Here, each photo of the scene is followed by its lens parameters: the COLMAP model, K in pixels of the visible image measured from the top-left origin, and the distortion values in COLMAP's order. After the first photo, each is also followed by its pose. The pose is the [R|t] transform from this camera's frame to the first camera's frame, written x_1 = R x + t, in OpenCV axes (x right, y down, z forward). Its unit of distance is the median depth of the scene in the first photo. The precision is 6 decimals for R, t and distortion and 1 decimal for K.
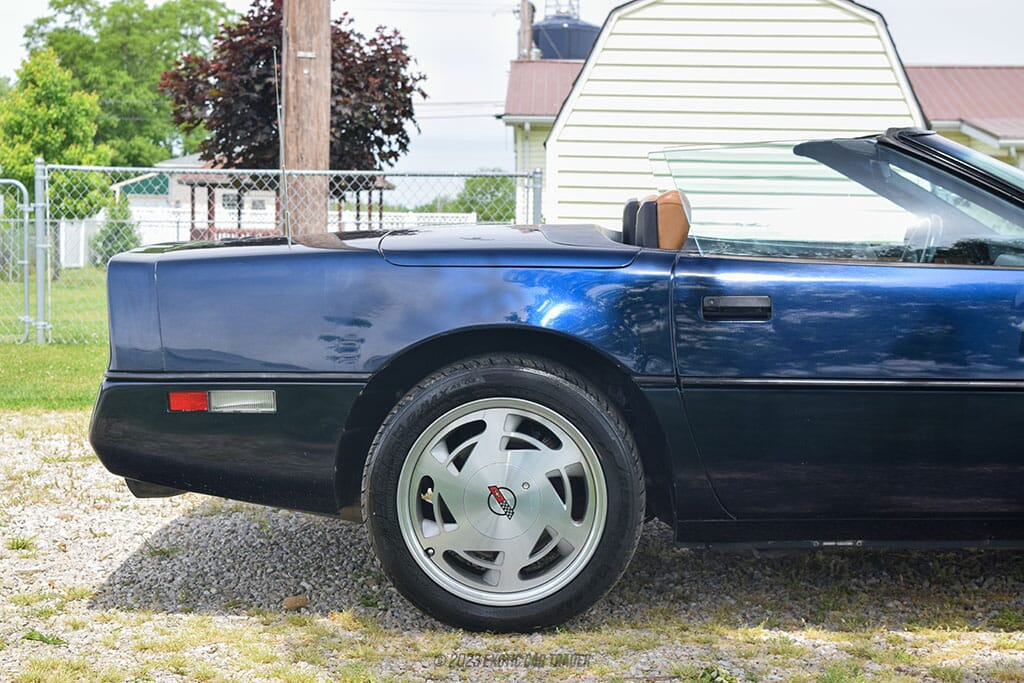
lens RADIAL K [[1786.6, 0, 507.5], [0, 1786.6, 347.6], [0, 0, 1]] dist [0.064256, 0.000000]
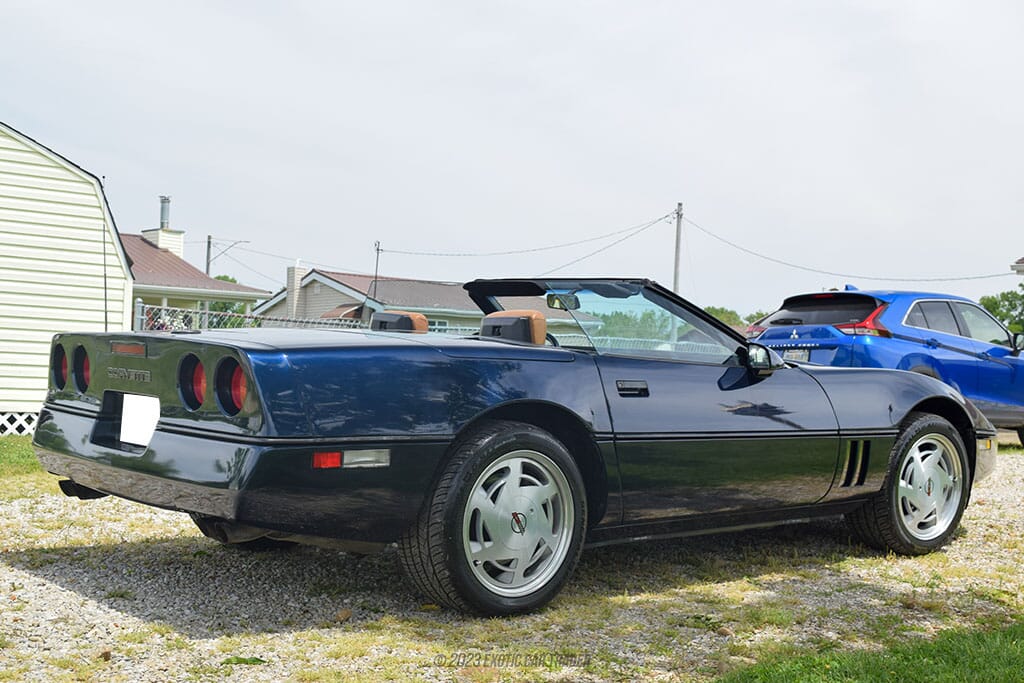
lens RADIAL K [[1321.3, 0, 512.4], [0, 1321.3, 341.3], [0, 0, 1]] dist [-0.037207, 0.000000]
pose [[0.731867, 0.030795, 0.680752, -0.700518], [0.015210, 0.997991, -0.061499, 0.005418], [-0.681278, 0.055364, 0.729928, 0.215729]]
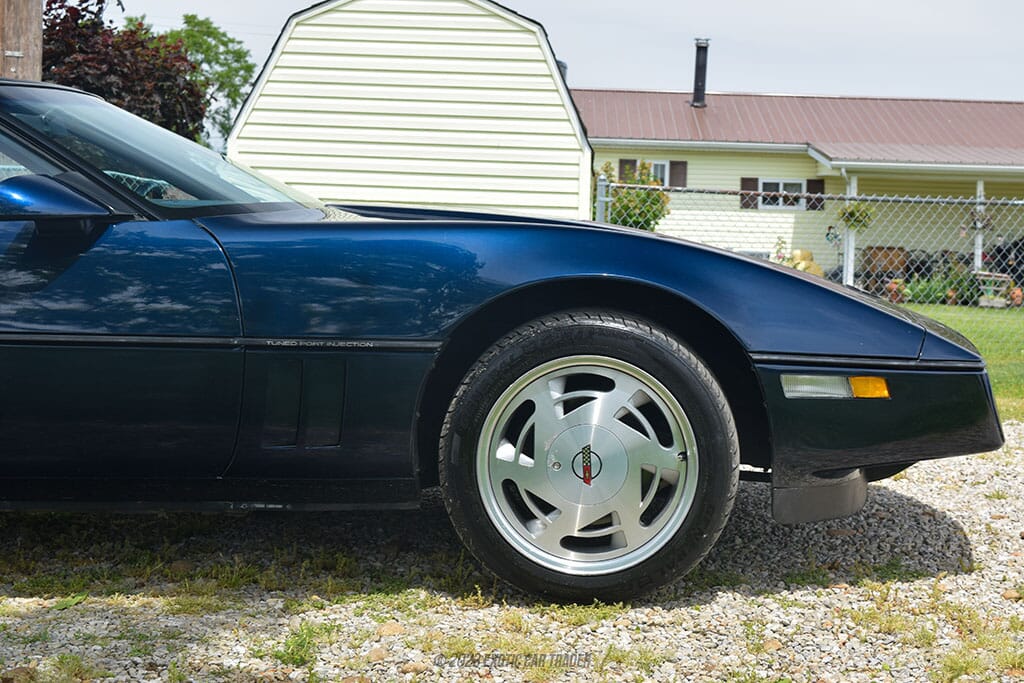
lens RADIAL K [[1604.3, 0, 516.4], [0, 1604.3, 334.8], [0, 0, 1]] dist [-0.003205, 0.000000]
pose [[0.999581, 0.014118, 0.025265, 0.514986], [-0.013920, 0.999871, -0.007974, 0.021380], [-0.025375, 0.007619, 0.999649, 0.130220]]
